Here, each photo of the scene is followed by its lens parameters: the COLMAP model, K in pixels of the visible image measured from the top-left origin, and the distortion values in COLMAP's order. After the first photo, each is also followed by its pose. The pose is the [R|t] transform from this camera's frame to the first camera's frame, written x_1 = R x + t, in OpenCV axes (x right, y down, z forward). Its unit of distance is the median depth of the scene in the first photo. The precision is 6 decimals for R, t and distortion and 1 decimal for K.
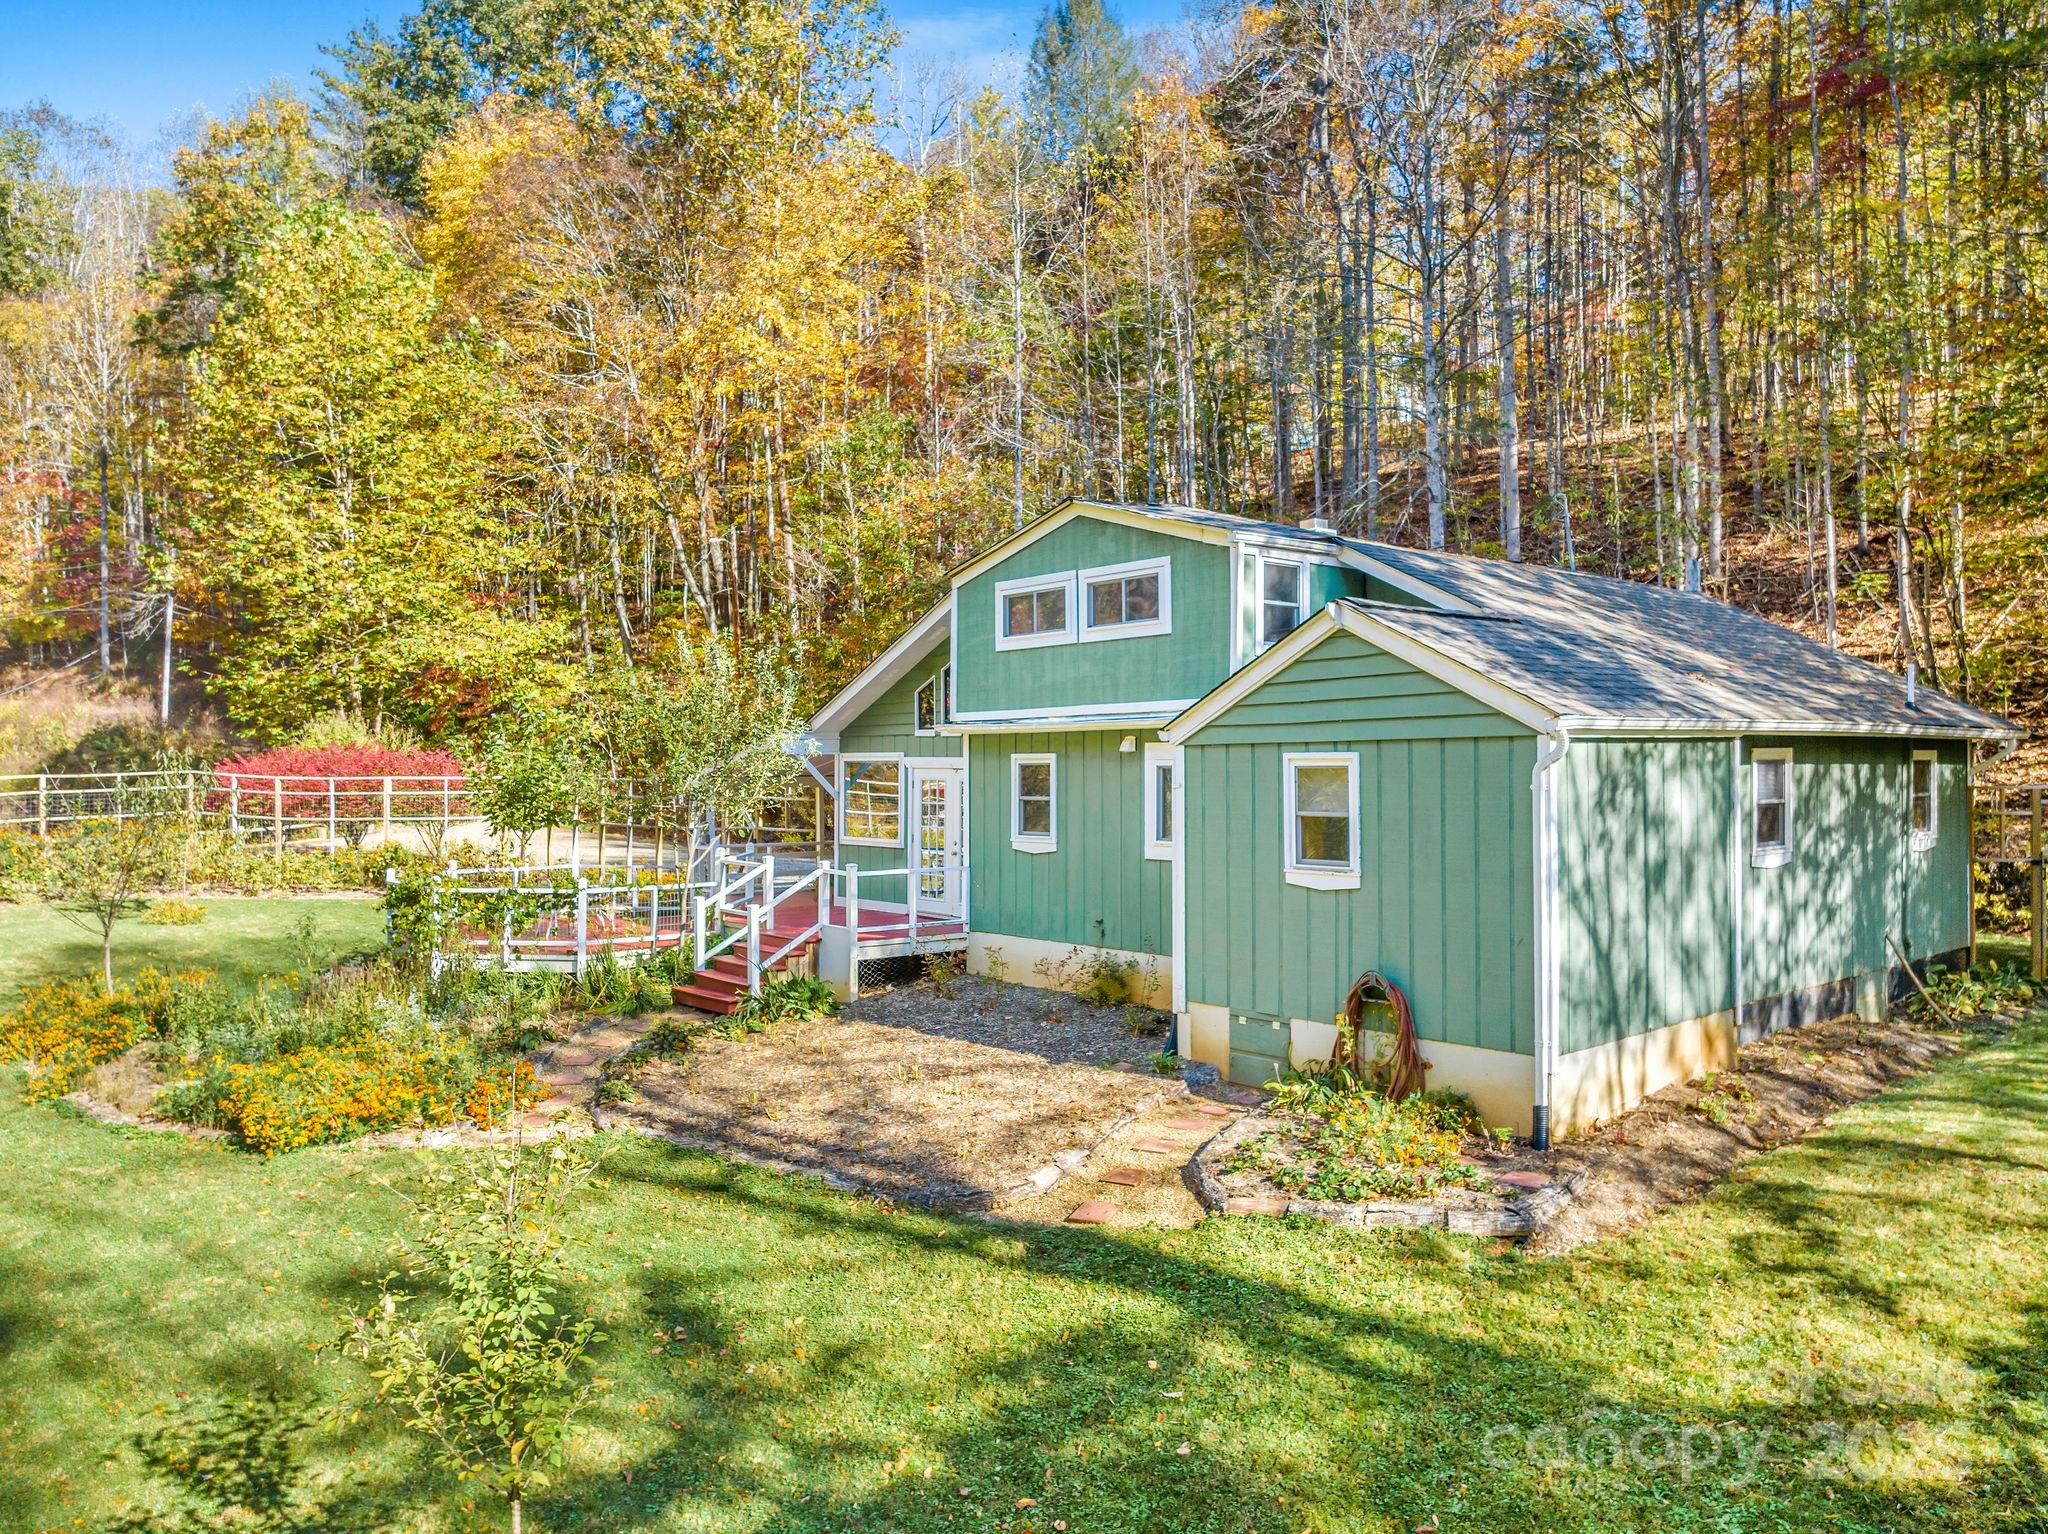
lens RADIAL K [[1451.9, 0, 1025.2], [0, 1451.9, 771.1], [0, 0, 1]] dist [-0.042357, 0.003165]
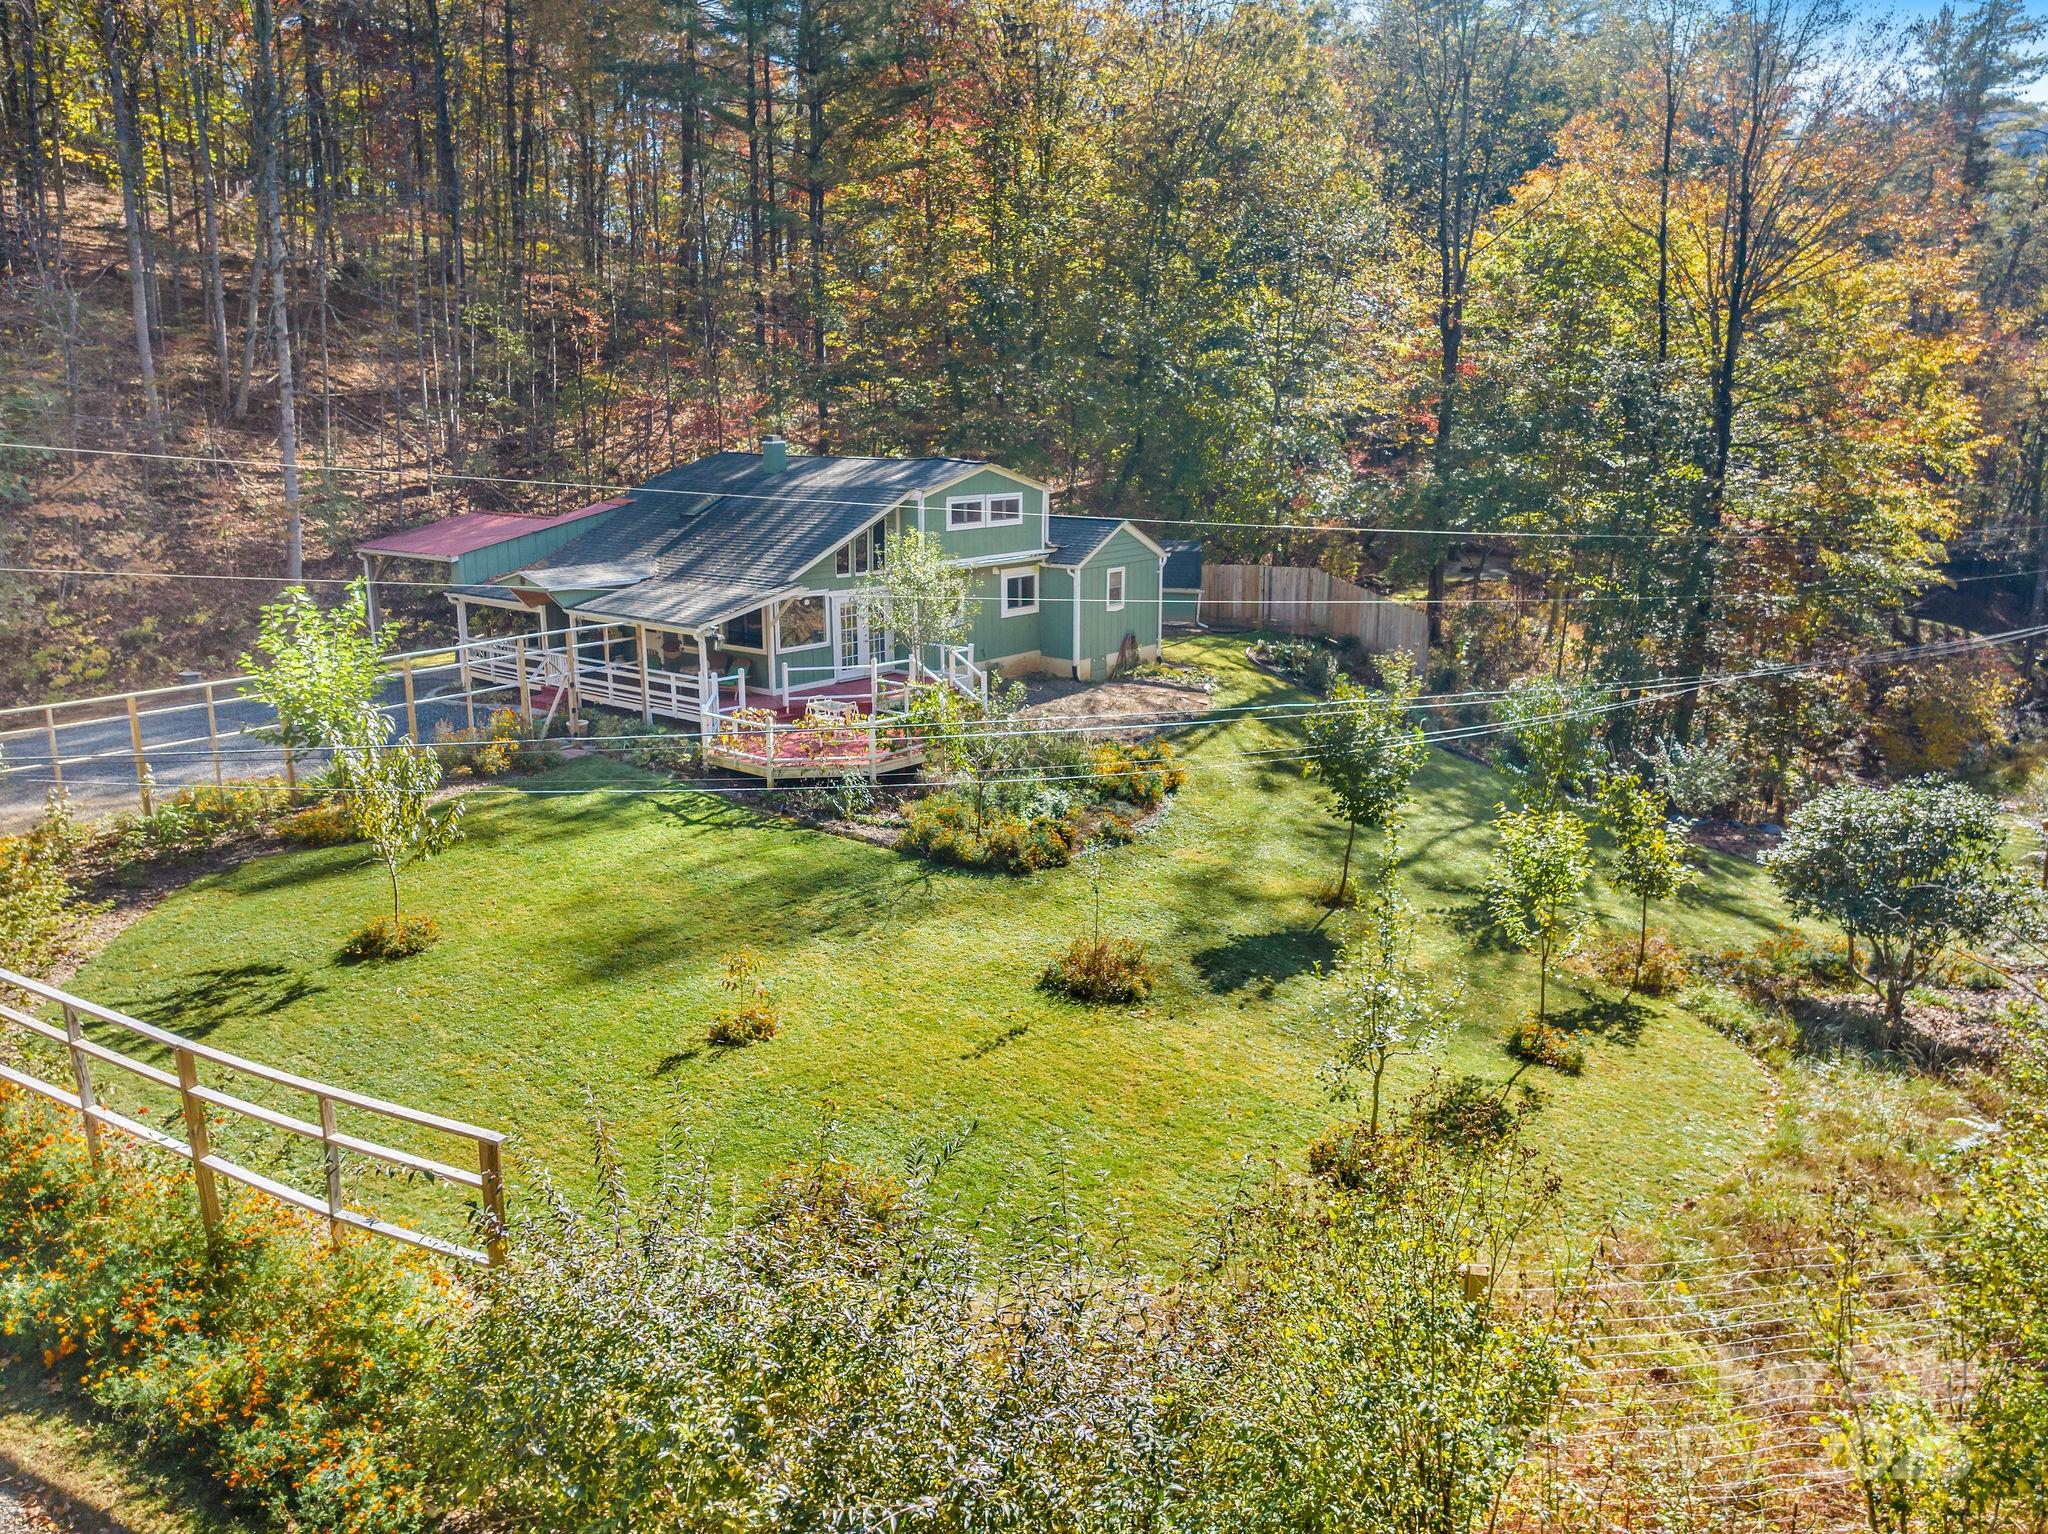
lens RADIAL K [[1504.2, 0, 1025.9], [0, 1504.2, 770.1], [0, 0, 1]] dist [-0.012537, -0.000922]
pose [[-0.180292, -0.228593, 0.956682, -2.107159], [0.001777, 0.972543, 0.232718, -0.244049], [-0.983612, 0.043657, -0.174936, 1.258931]]
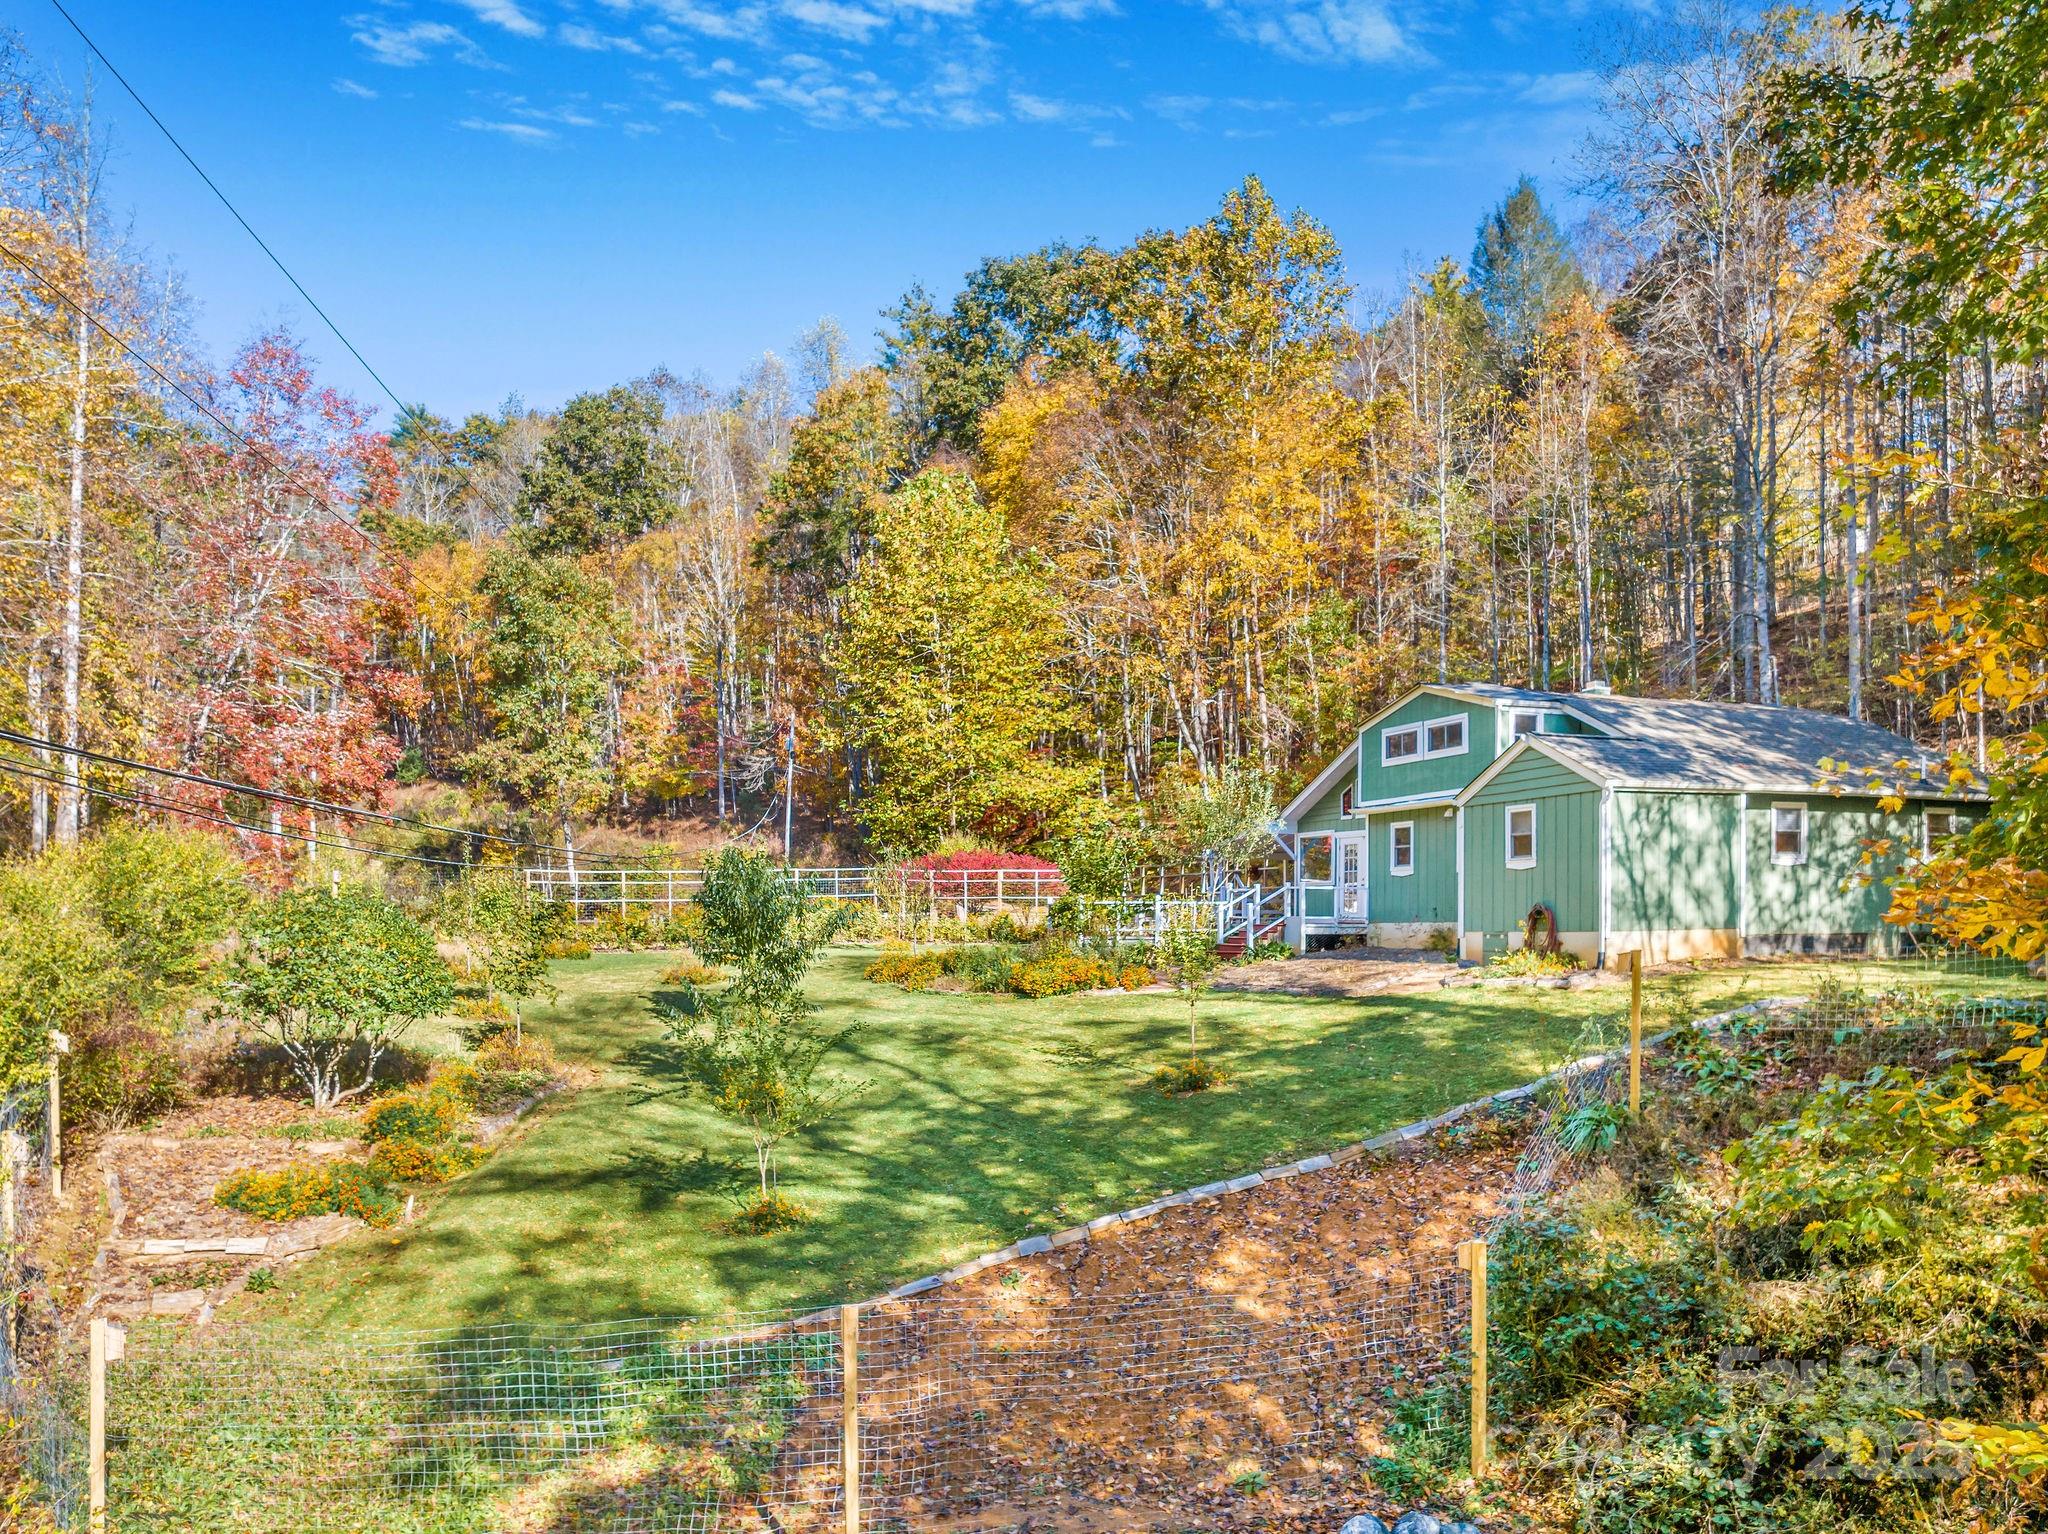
lens RADIAL K [[1504.2, 0, 1013.1], [0, 1504.2, 951.5], [0, 0, 1]] dist [-0.012537, -0.000922]
pose [[0.948676, 0.006313, -0.316188, 0.137883], [-0.000907, 0.999851, 0.017241, 0.116852], [0.316250, -0.016069, 0.948540, -0.941173]]
